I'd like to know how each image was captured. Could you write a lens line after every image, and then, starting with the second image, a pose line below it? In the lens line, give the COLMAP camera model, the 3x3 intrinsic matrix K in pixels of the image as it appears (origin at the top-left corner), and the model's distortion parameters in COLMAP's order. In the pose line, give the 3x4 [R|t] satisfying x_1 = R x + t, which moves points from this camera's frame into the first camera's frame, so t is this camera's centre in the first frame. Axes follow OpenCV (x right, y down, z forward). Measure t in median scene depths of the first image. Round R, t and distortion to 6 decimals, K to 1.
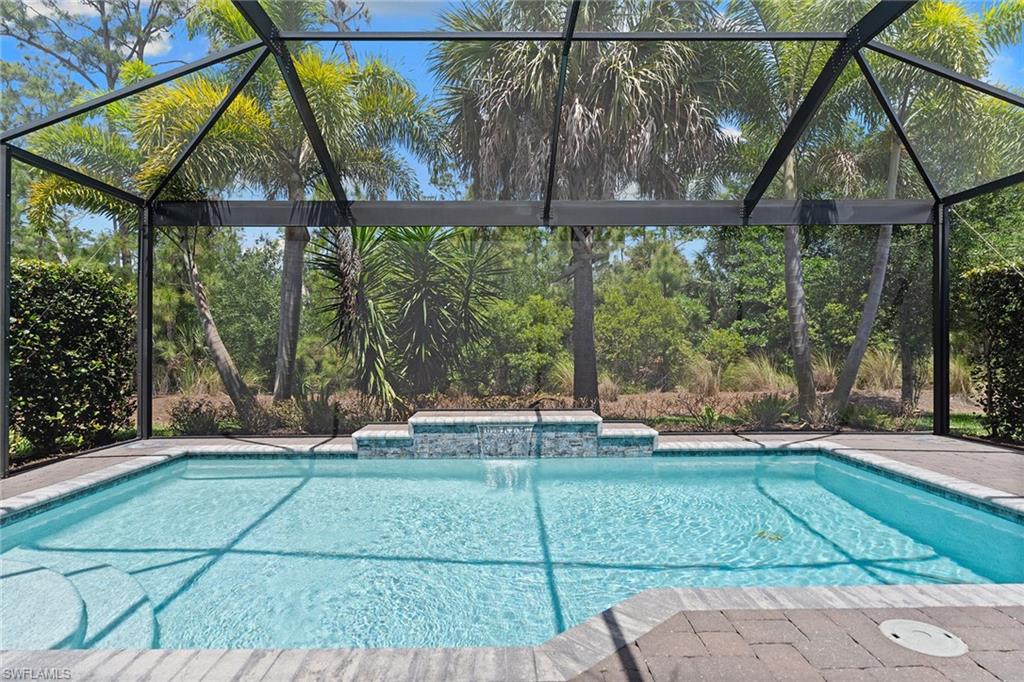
lens RADIAL K [[547.7, 0, 511.4], [0, 547.7, 339.5], [0, 0, 1]] dist [-0.021113, 0.004051]
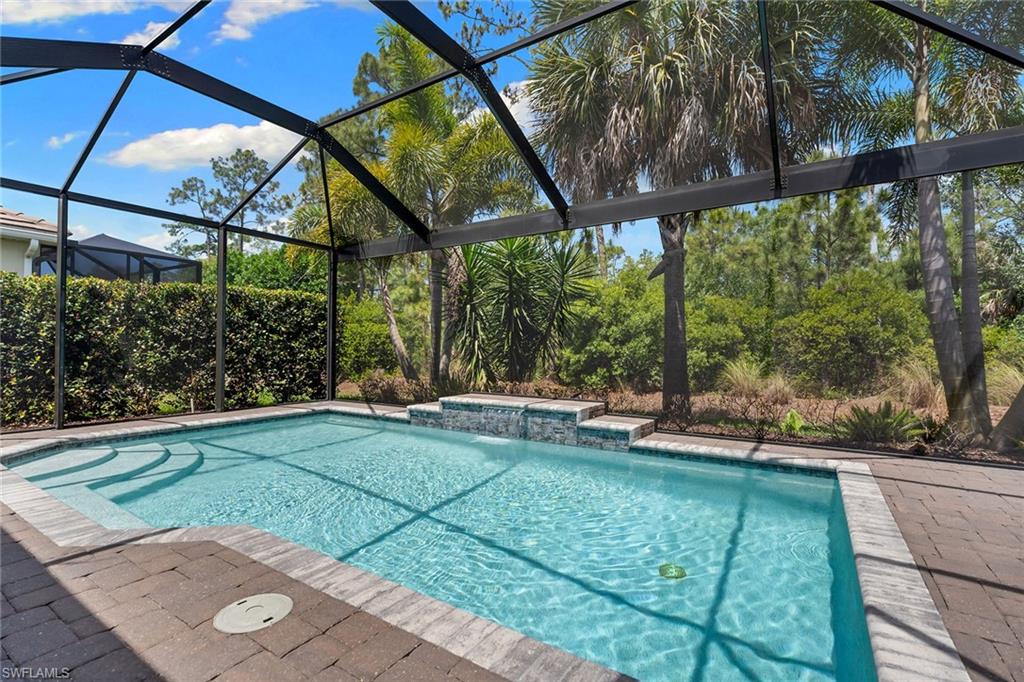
lens RADIAL K [[472.0, 0, 512.0], [0, 472.0, 345.2], [0, 0, 1]] dist [-0.007950, 0.000929]
pose [[0.835430, 0.005706, -0.549567, 0.548027], [-0.001702, 0.999968, 0.007796, 0.015655], [0.549594, -0.005577, 0.835413, 0.178889]]
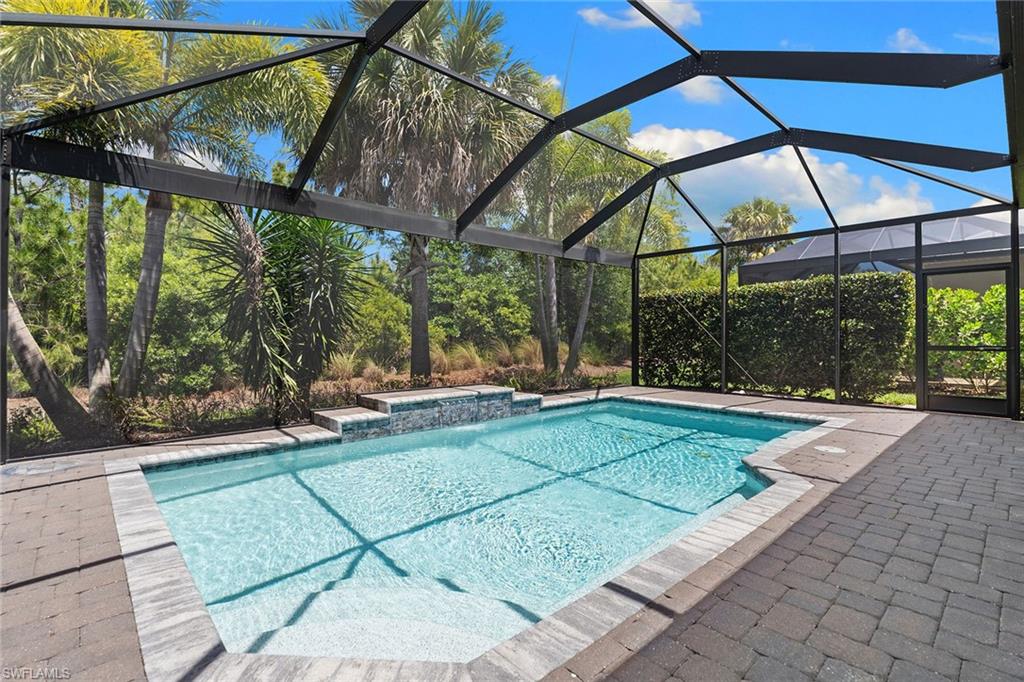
lens RADIAL K [[472.0, 0, 511.8], [0, 472.0, 330.5], [0, 0, 1]] dist [-0.007950, 0.000929]
pose [[0.747256, 0.011898, 0.664429, -0.633216], [-0.011706, 0.999920, -0.004741, 0.003751], [-0.664433, -0.004235, 0.747336, 0.112834]]
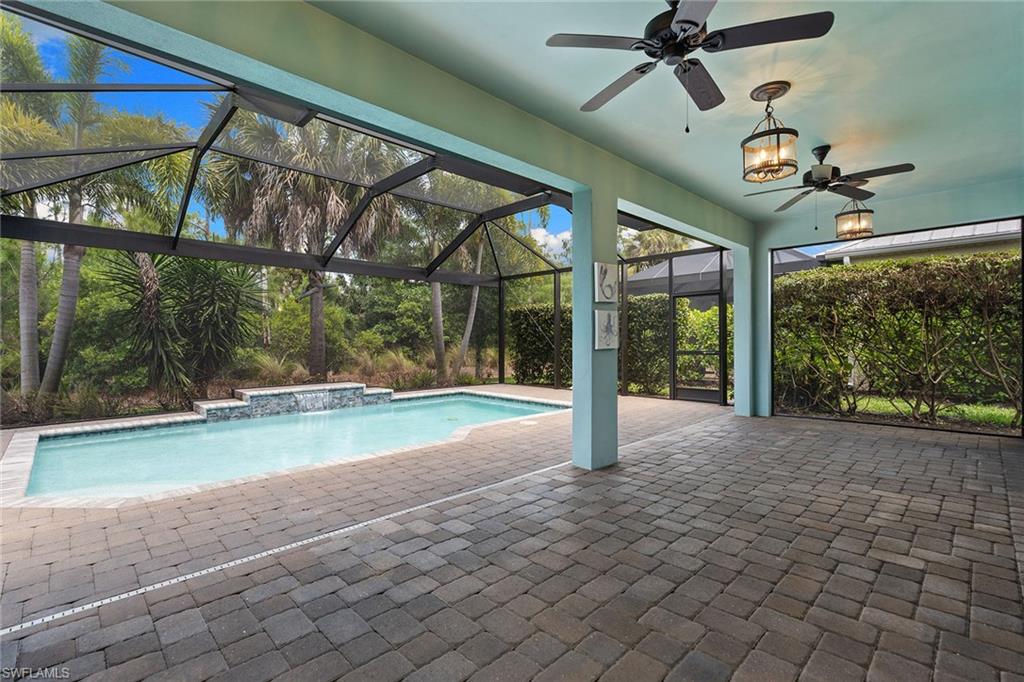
lens RADIAL K [[452.5, 0, 508.5], [0, 452.5, 339.1], [0, 0, 1]] dist [0.004646, 0.000385]
pose [[0.726887, 0.003275, 0.686749, -0.521660], [-0.009340, 0.999943, 0.005117, -0.017766], [-0.686694, -0.010134, 0.726876, -0.415013]]
